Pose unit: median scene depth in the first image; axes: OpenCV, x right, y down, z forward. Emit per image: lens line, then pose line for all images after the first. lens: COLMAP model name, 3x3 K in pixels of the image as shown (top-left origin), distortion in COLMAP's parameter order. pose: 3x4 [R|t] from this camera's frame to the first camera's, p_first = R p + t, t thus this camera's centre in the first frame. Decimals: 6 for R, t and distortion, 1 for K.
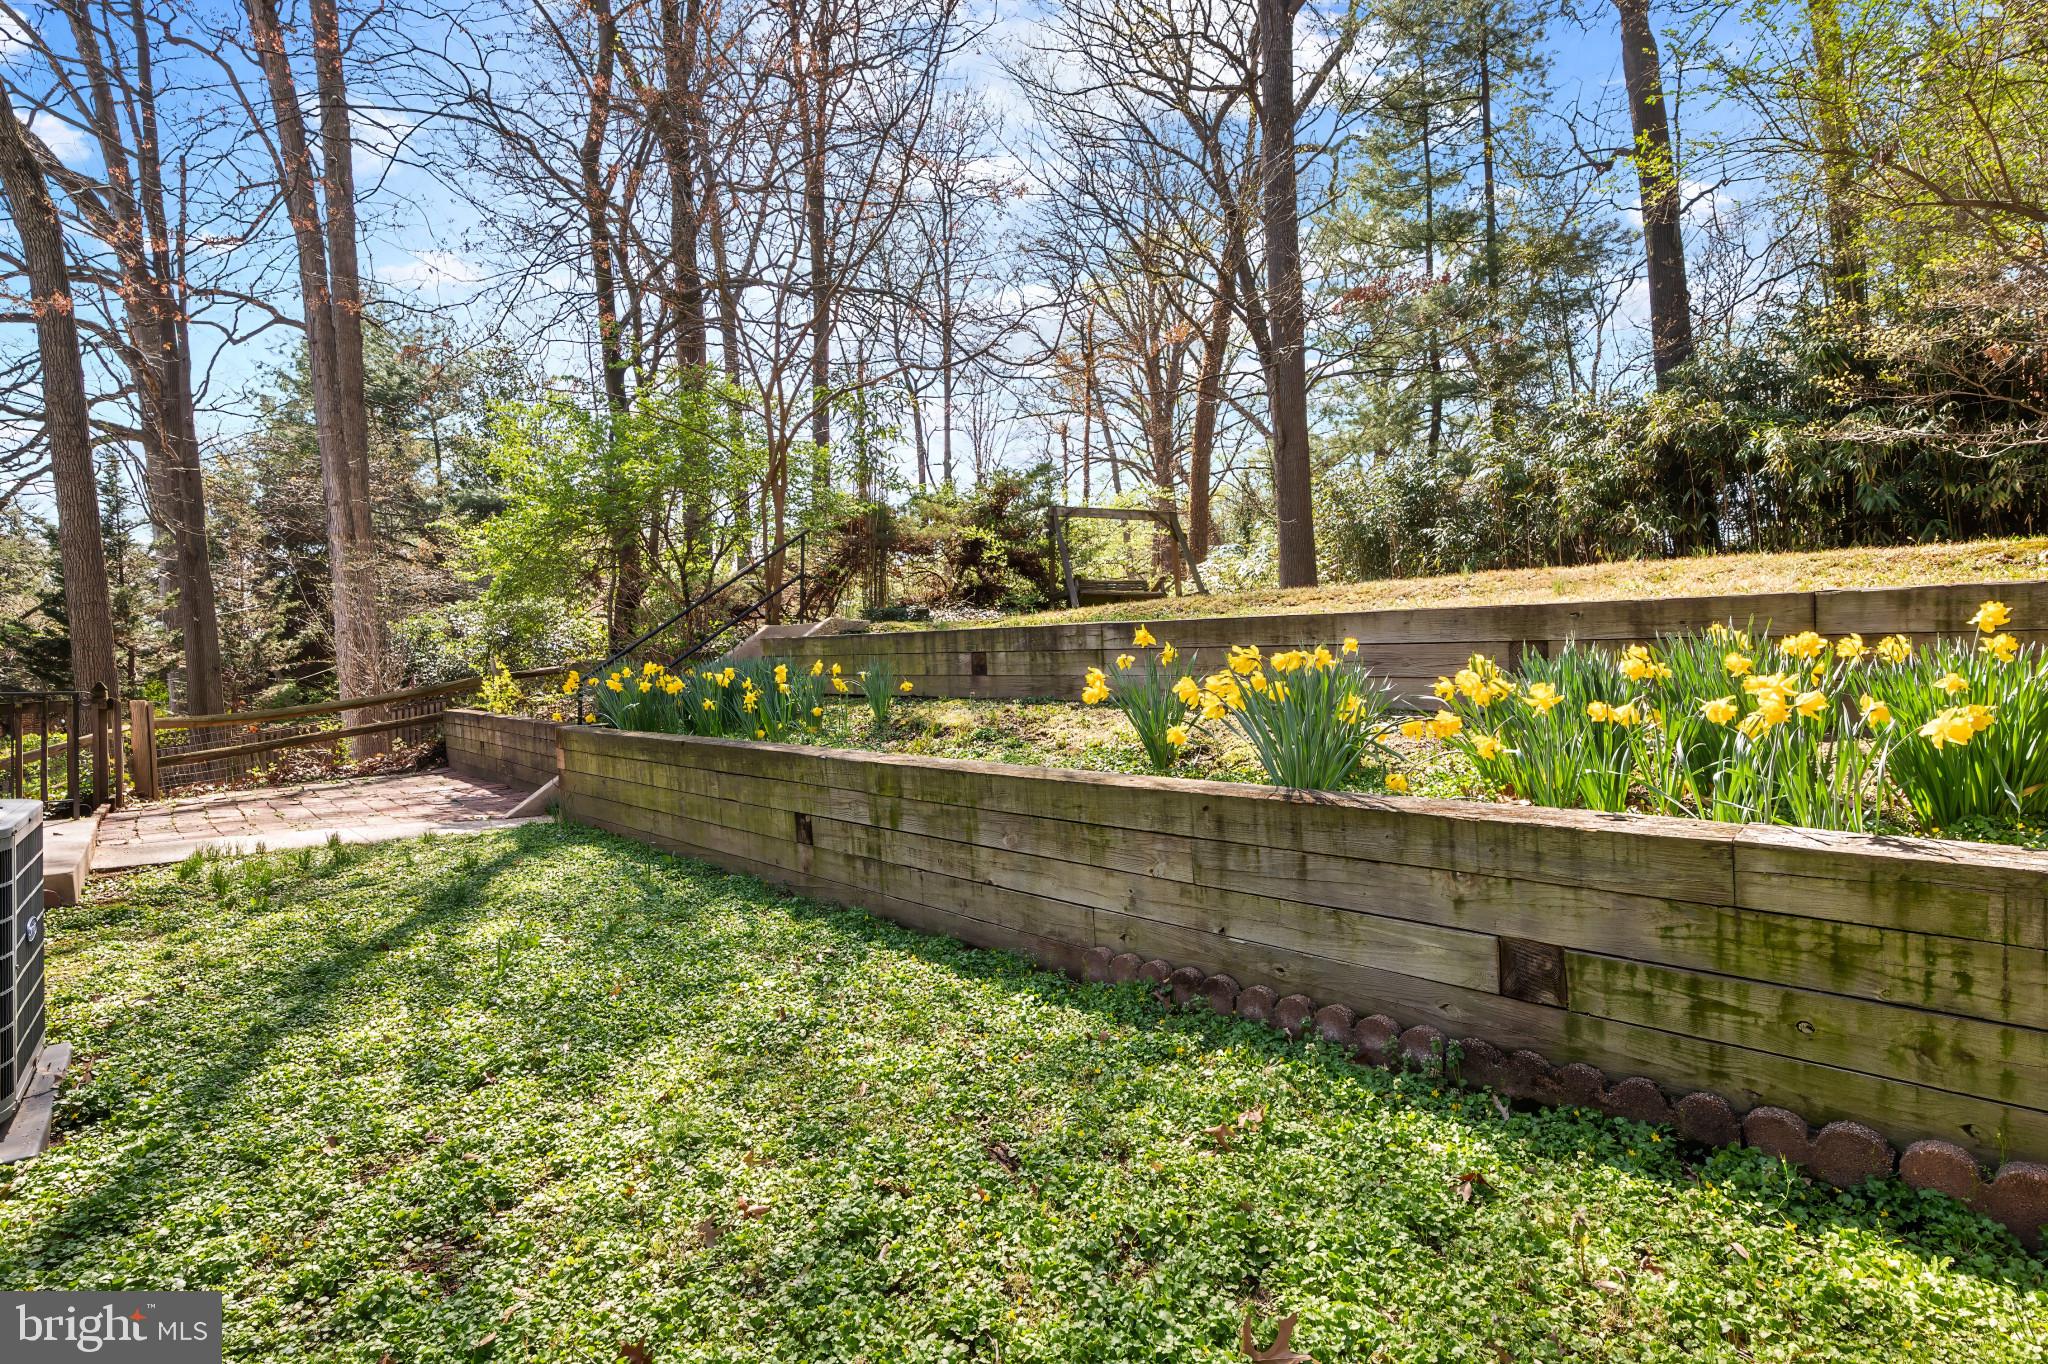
lens RADIAL K [[1024.5, 0, 1008.9], [0, 1024.5, 697.1], [0, 0, 1]] dist [-0.006312, 0.000571]
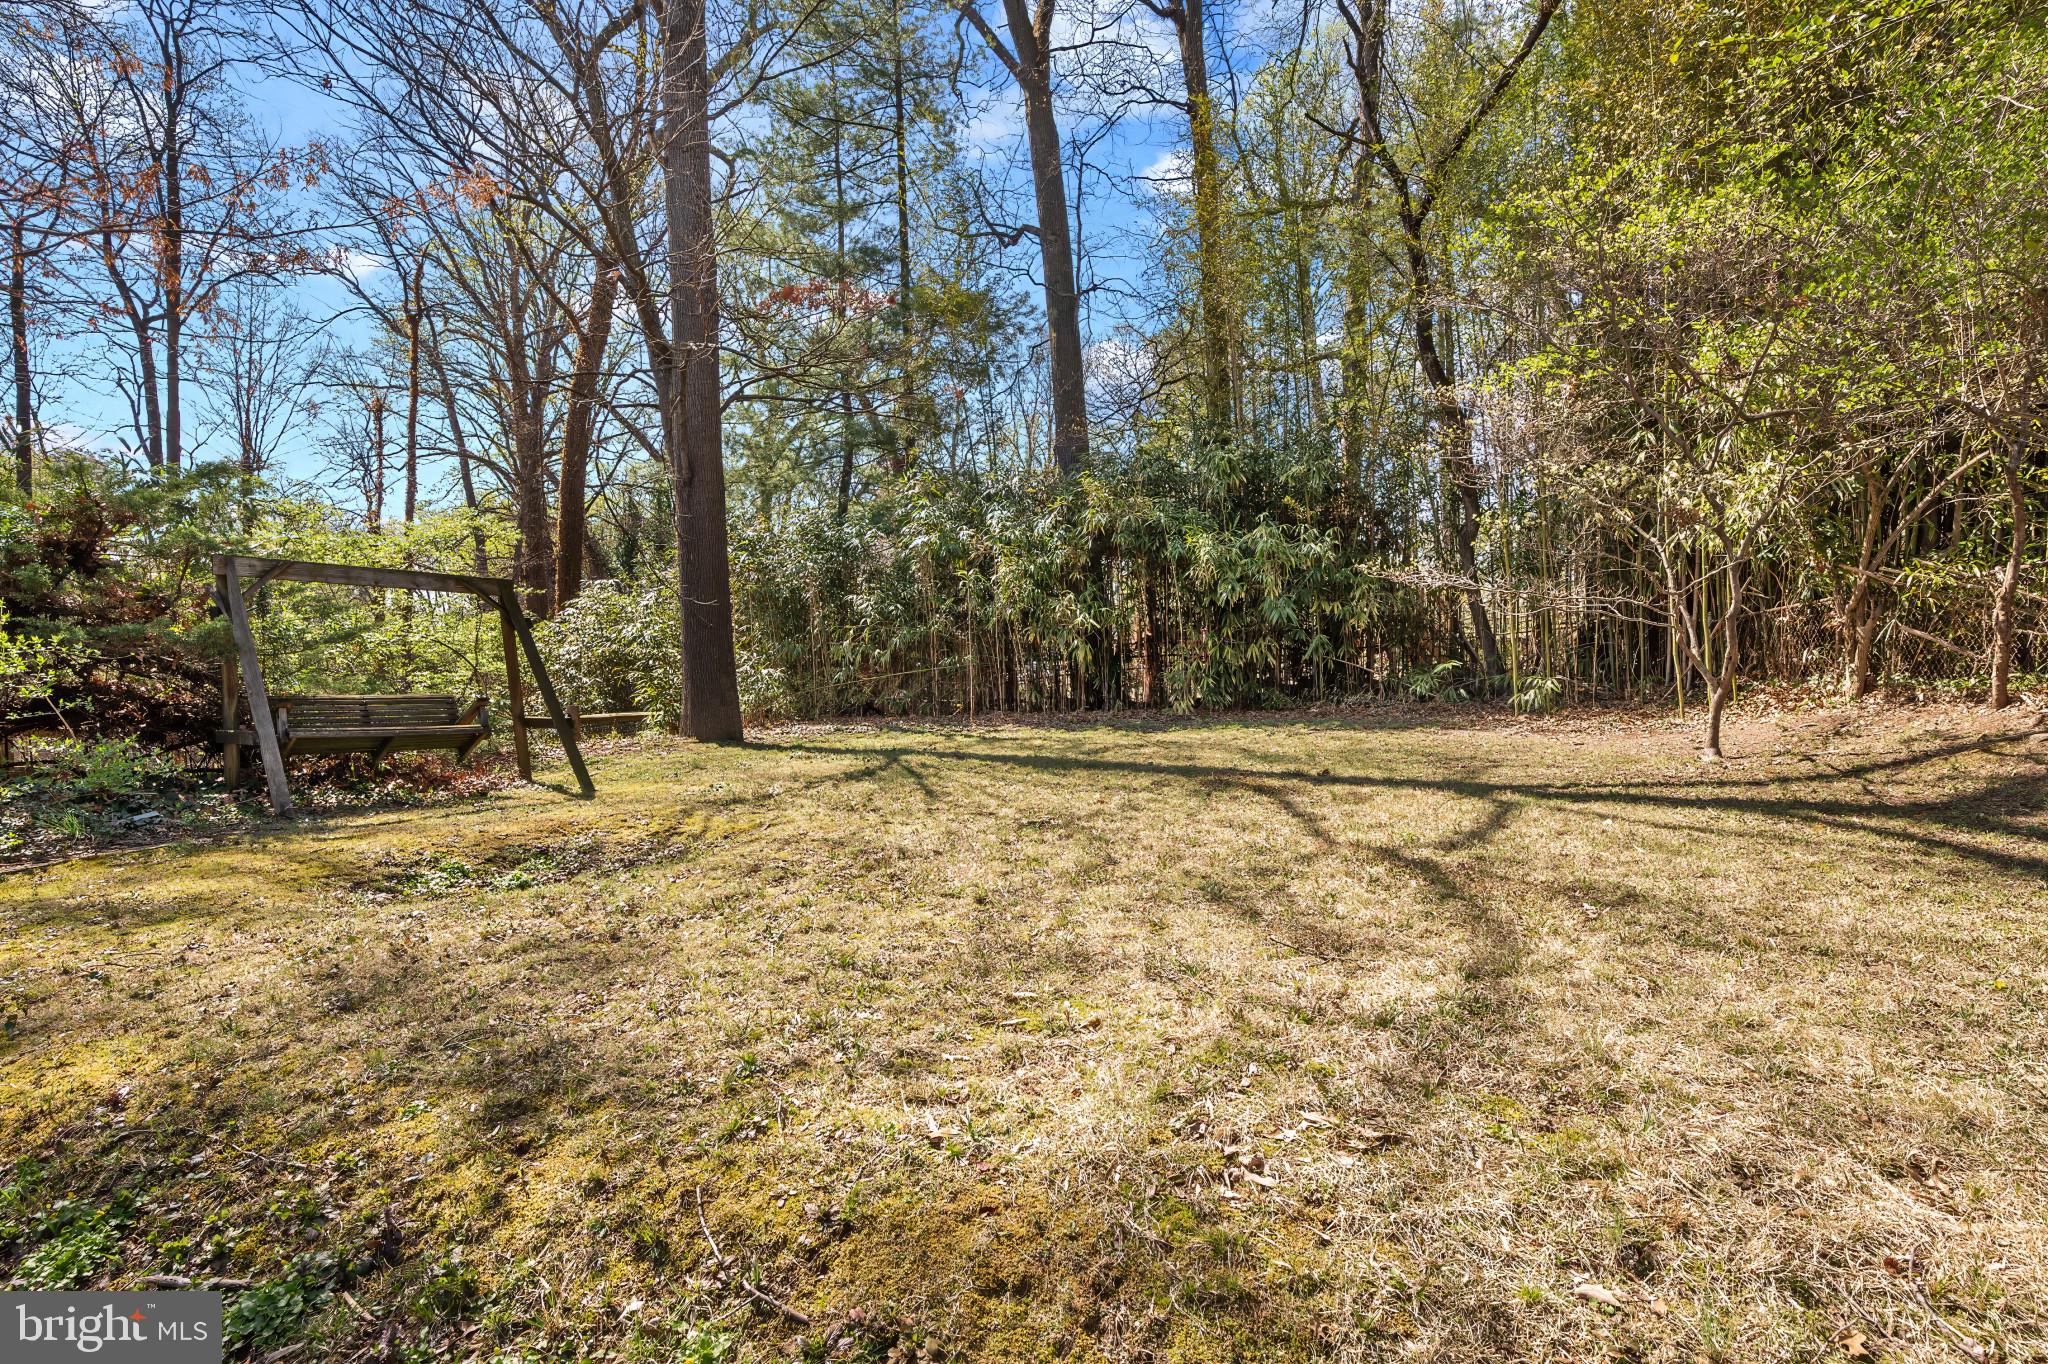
lens RADIAL K [[910.4, 0, 991.3], [0, 910.4, 675.2], [0, 0, 1]] dist [0.004338, -0.000190]
pose [[0.818845, 0.006887, 0.573974, 0.038261], [0.001154, 0.999906, -0.013643, -0.052541], [-0.574014, 0.011834, 0.818760, 0.185168]]
